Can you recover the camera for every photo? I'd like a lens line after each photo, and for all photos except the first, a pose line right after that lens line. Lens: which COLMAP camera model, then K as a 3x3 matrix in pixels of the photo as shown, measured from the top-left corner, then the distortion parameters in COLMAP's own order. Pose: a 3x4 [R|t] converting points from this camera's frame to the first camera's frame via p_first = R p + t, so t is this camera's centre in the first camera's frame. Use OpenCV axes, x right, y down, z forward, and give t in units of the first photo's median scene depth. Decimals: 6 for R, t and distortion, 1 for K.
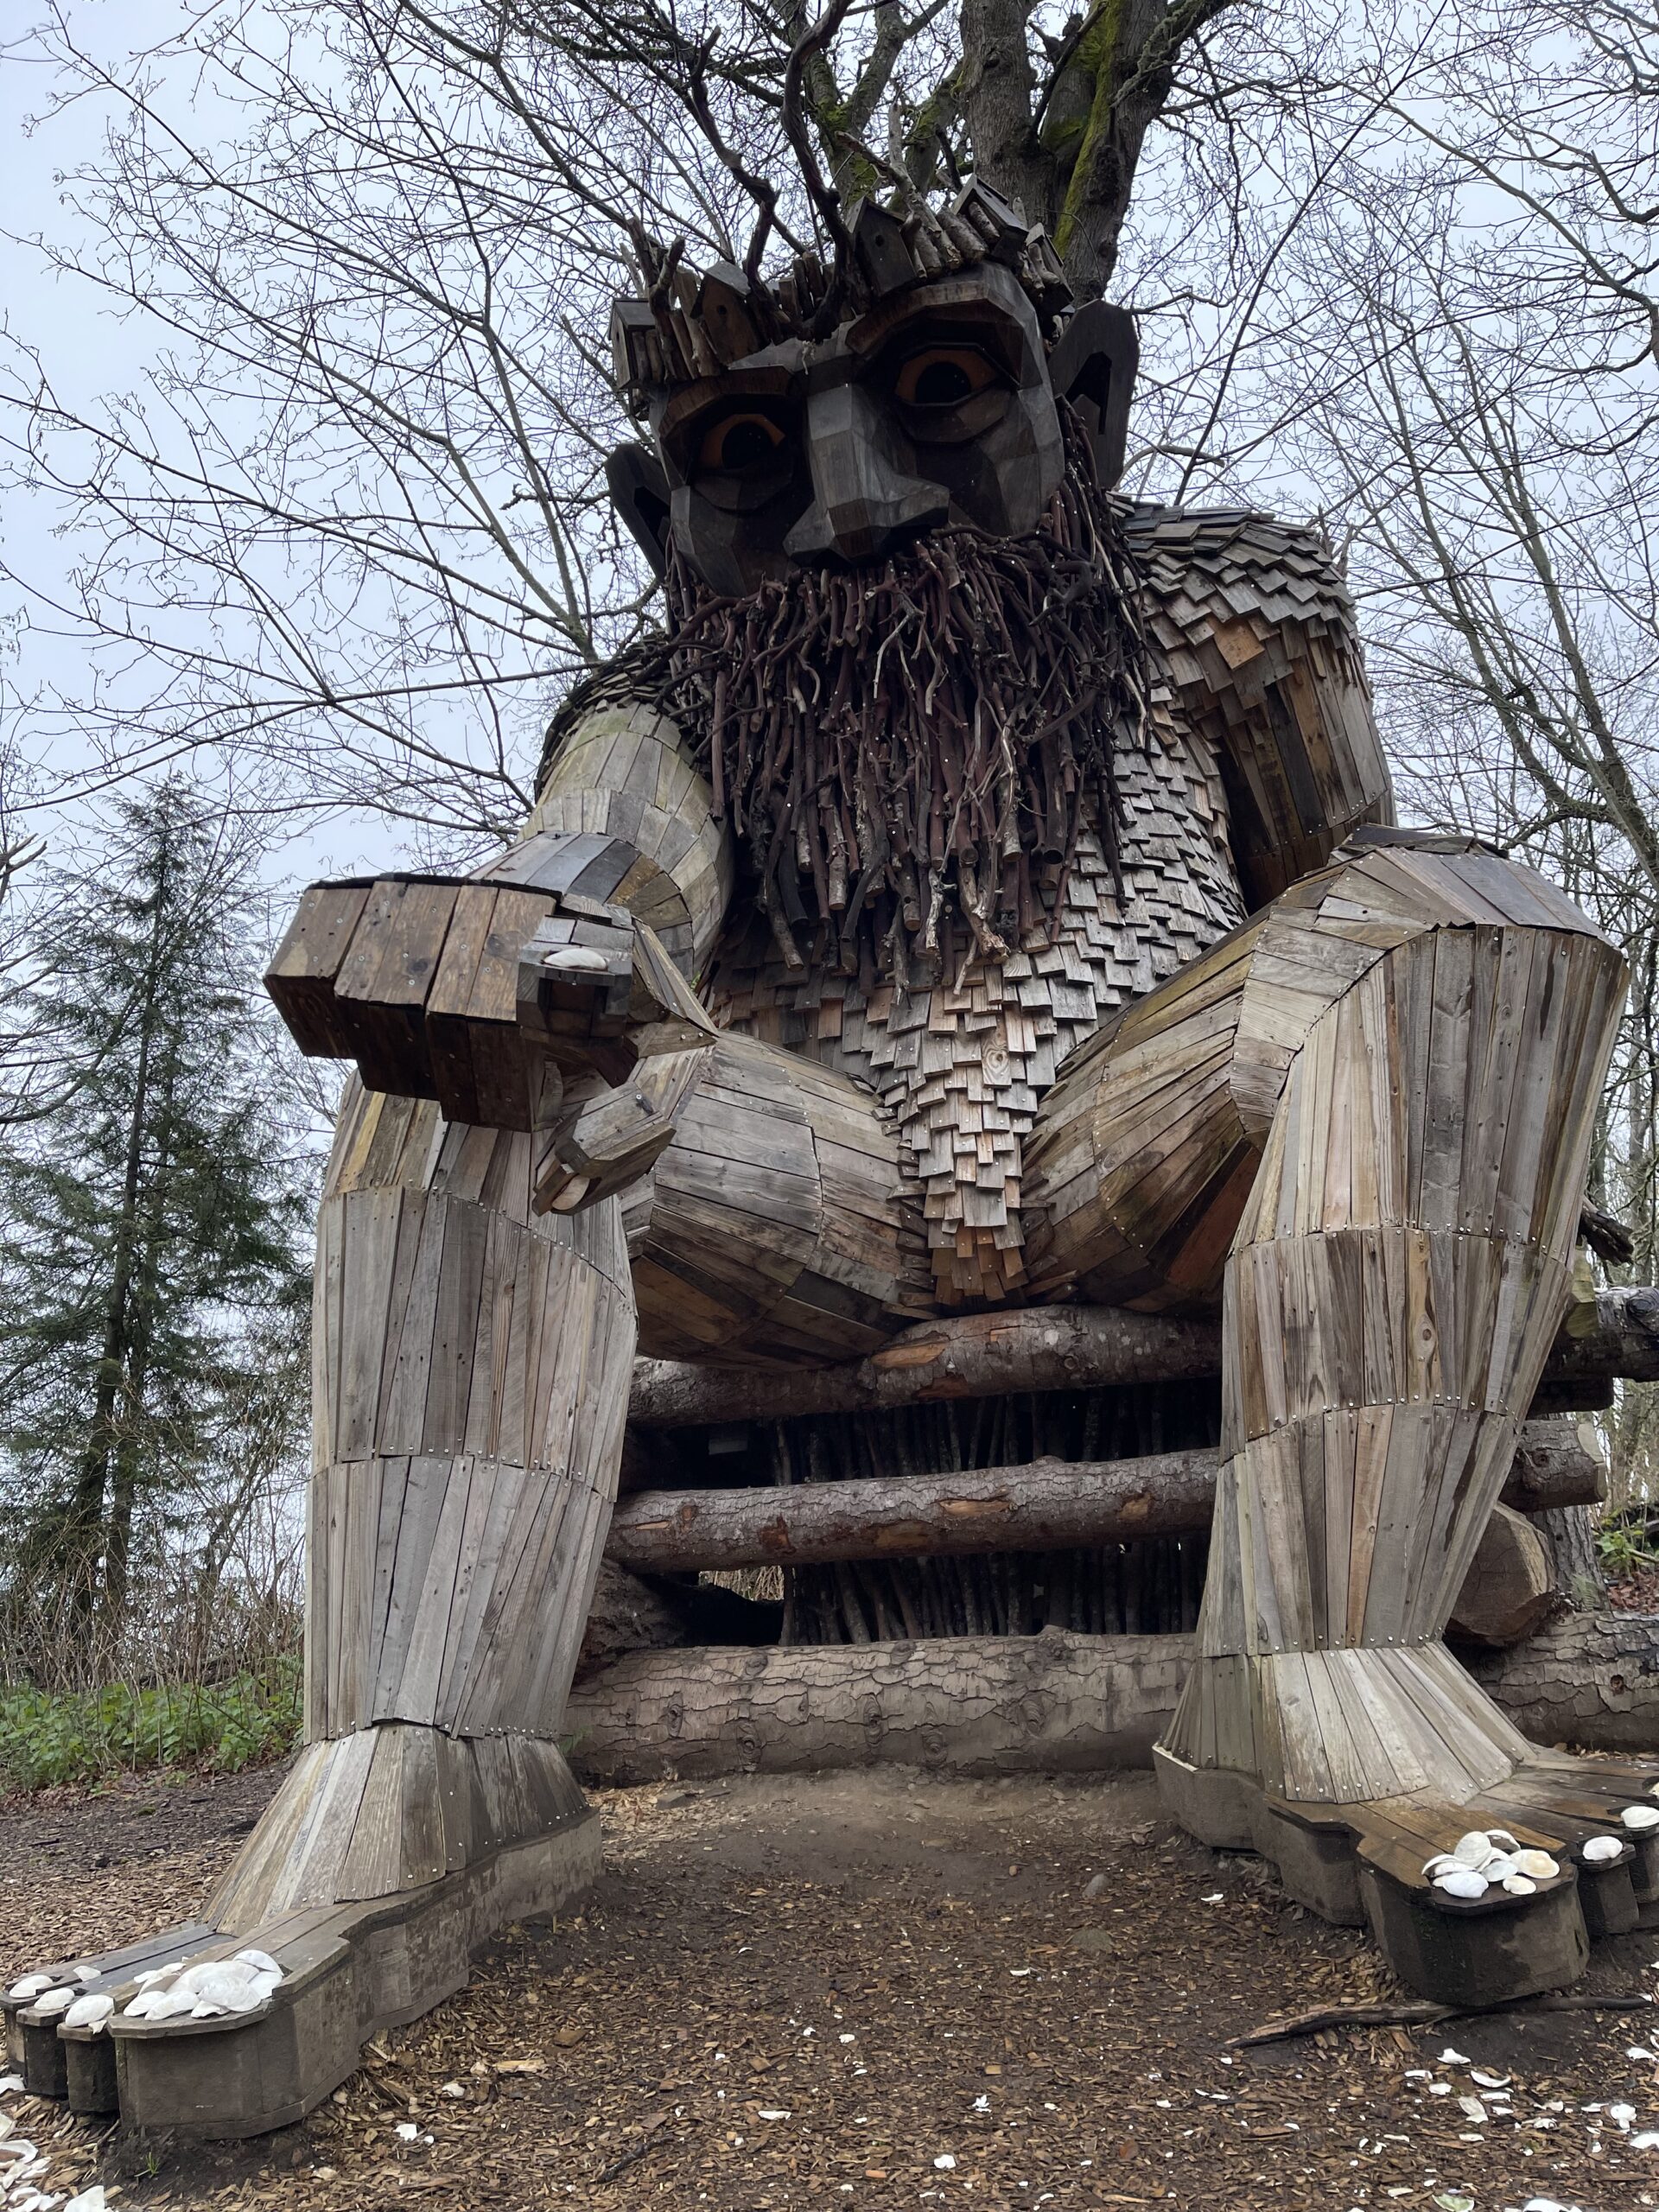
lens RADIAL K [[1683.7, 0, 865.6], [0, 1683.7, 1114.1], [0, 0, 1]] dist [0.078756, -0.087092]
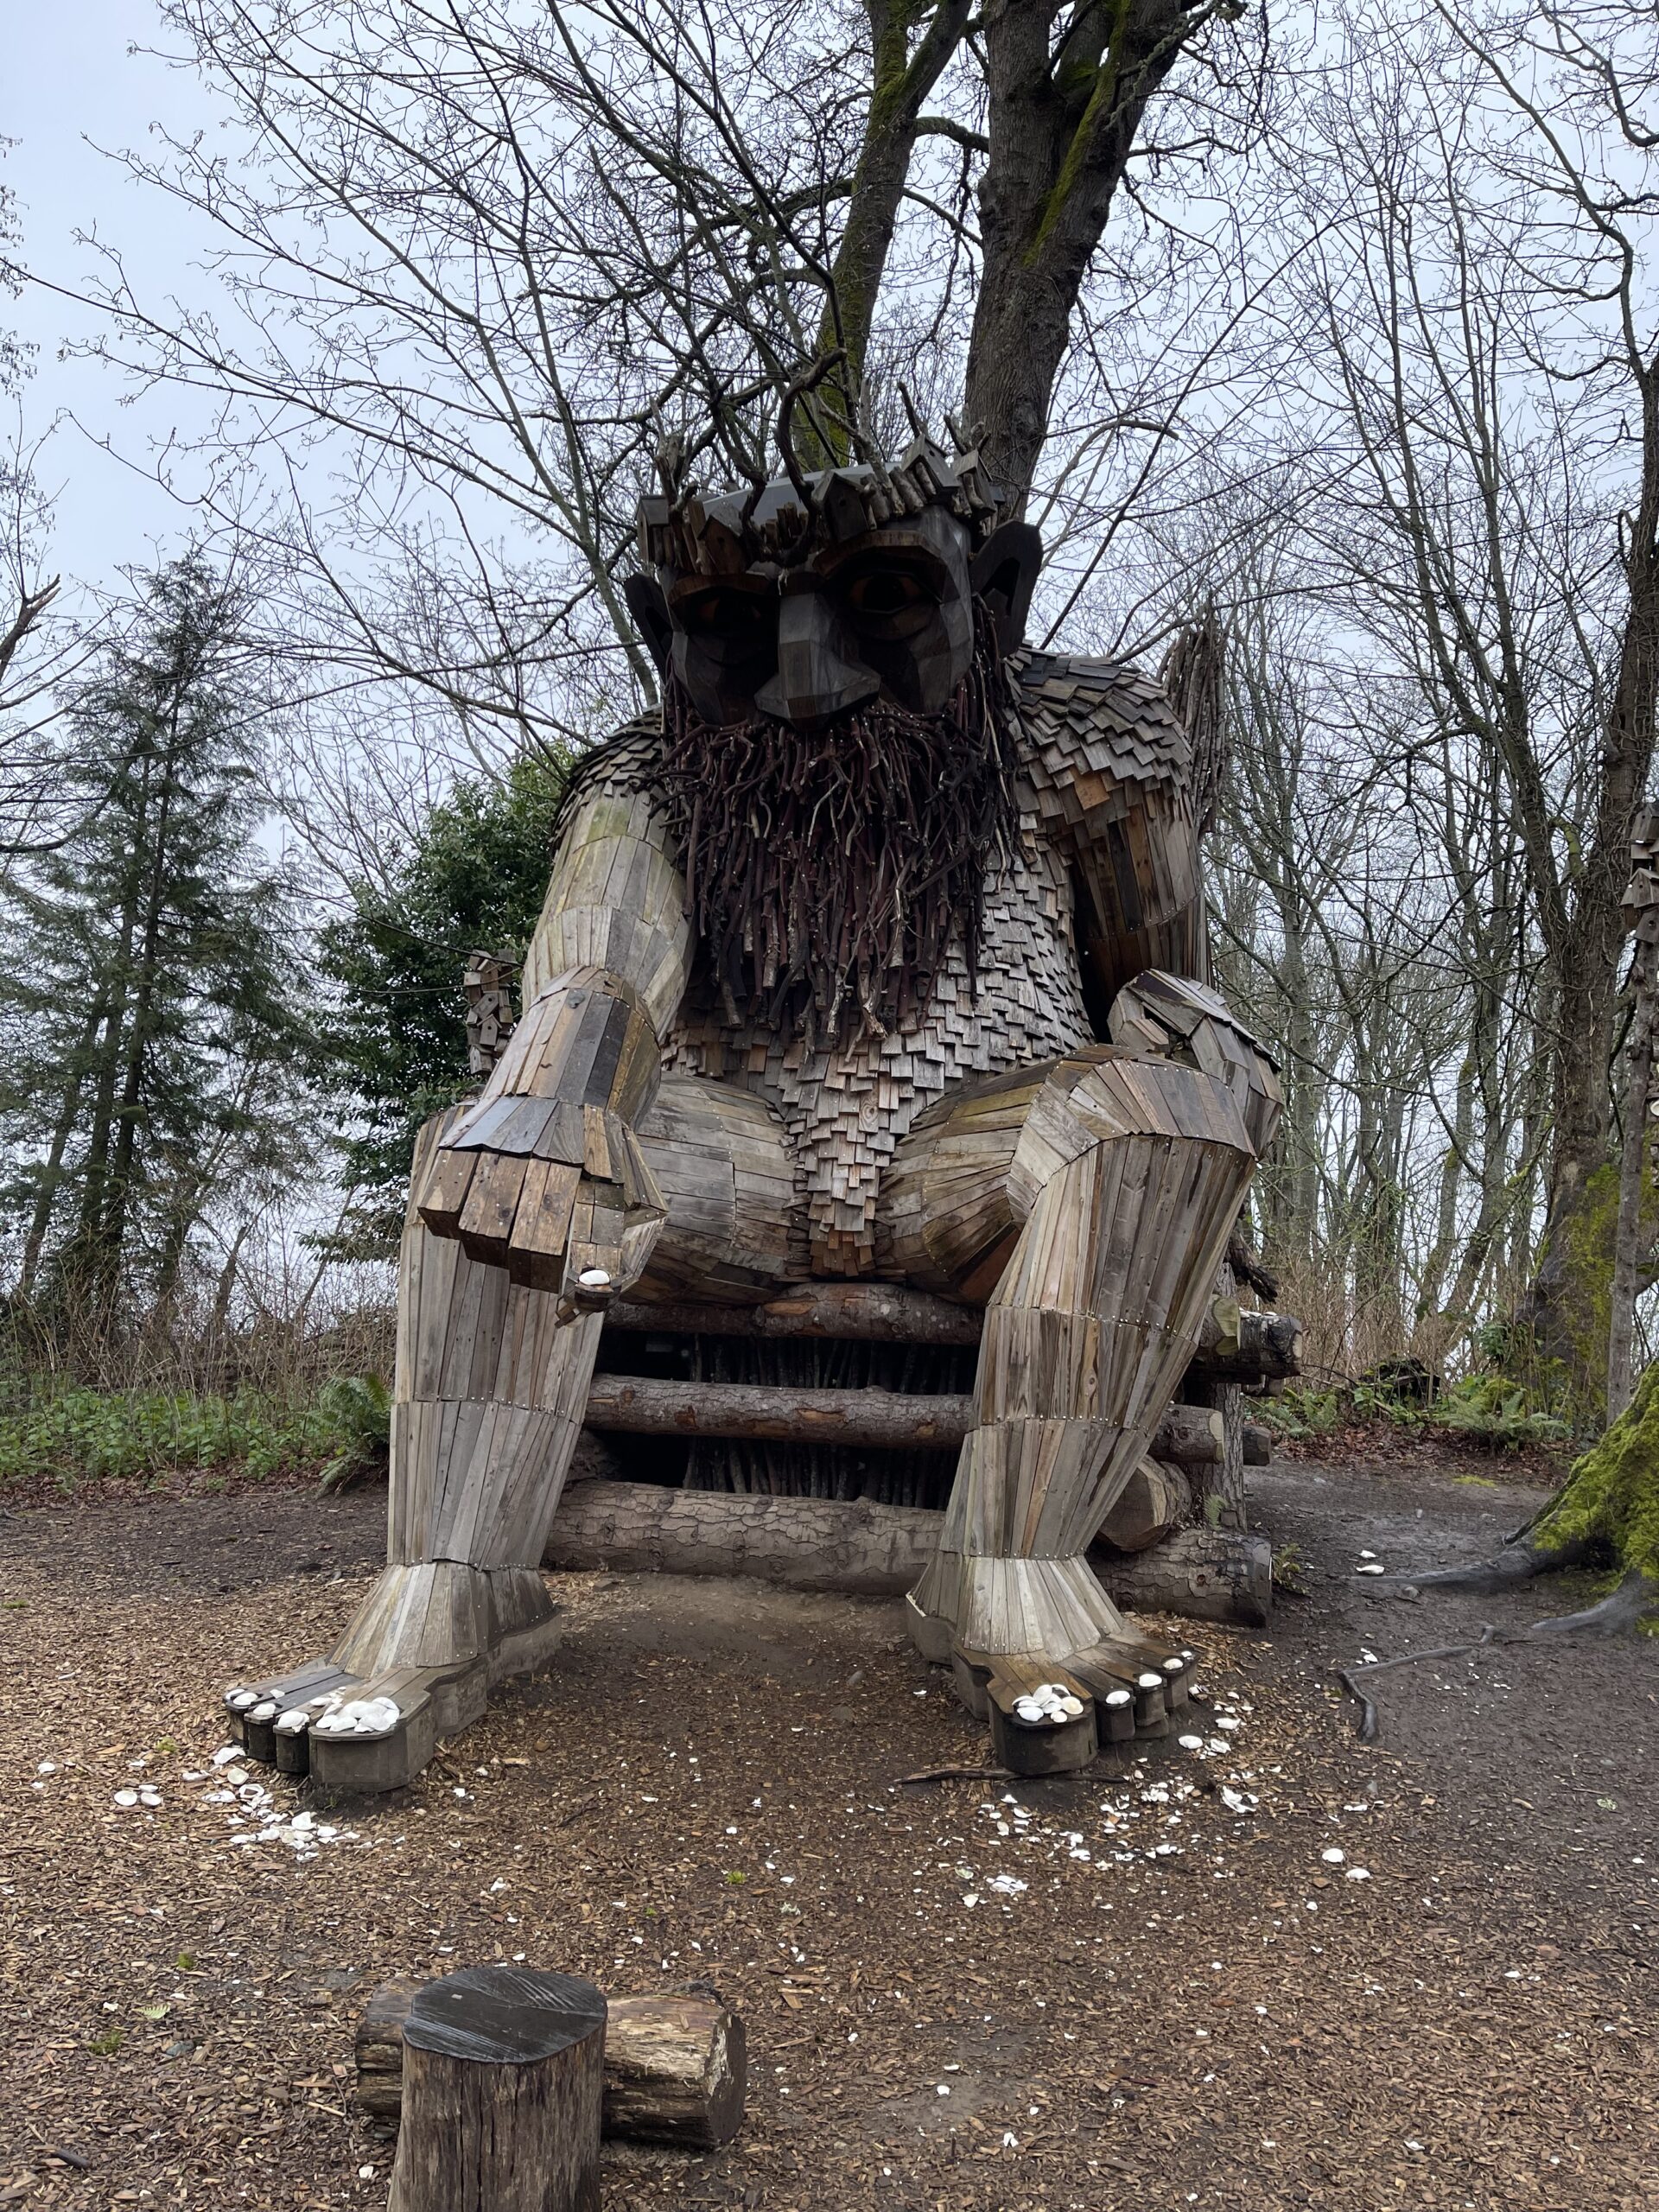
lens RADIAL K [[1677.6, 0, 848.8], [0, 1677.6, 1124.5], [0, 0, 1]] dist [0.138134, -0.227373]
pose [[0.995197, 0.094803, 0.024382, 0.026095], [-0.097646, 0.978944, 0.179260, -0.267978], [-0.006874, -0.180780, 0.983500, -0.384666]]
